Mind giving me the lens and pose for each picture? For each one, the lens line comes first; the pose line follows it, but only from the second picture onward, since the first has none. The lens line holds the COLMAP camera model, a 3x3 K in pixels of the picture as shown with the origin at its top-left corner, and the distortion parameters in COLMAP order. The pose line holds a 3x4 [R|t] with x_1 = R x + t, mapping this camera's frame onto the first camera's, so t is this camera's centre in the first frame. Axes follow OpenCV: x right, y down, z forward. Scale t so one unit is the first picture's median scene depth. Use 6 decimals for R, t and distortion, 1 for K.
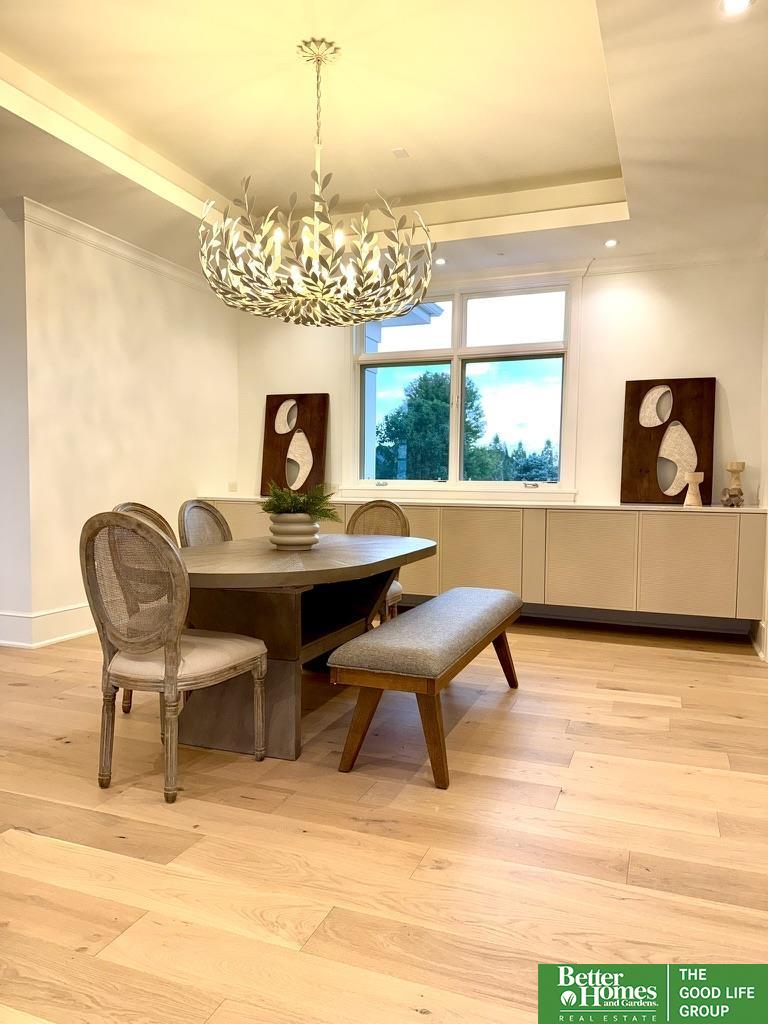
lens RADIAL K [[717.2, 0, 384.5], [0, 717.2, 530.9], [0, 0, 1]] dist [-0.039111, 0.000677]
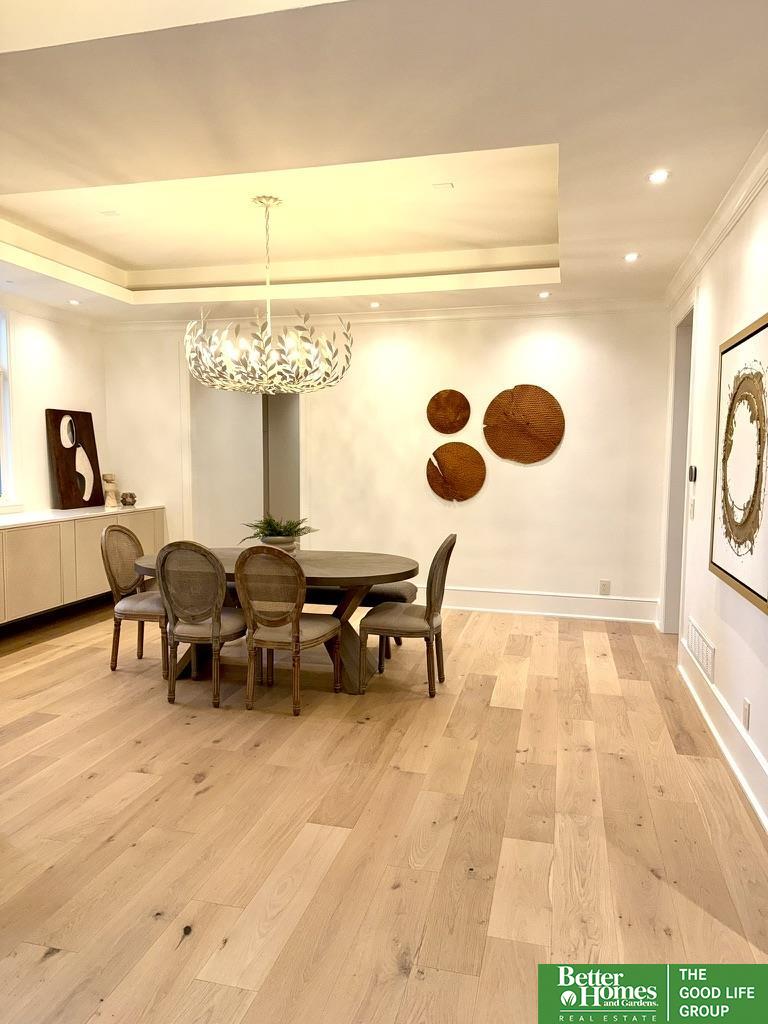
lens RADIAL K [[720.6, 0, 381.2], [0, 720.6, 524.0], [0, 0, 1]] dist [0.154748, -0.316870]
pose [[-0.116277, -0.102267, 0.987938, -1.295567], [0.062053, 0.991994, 0.109990, -0.161058], [-0.991276, 0.074094, -0.109000, 0.797999]]
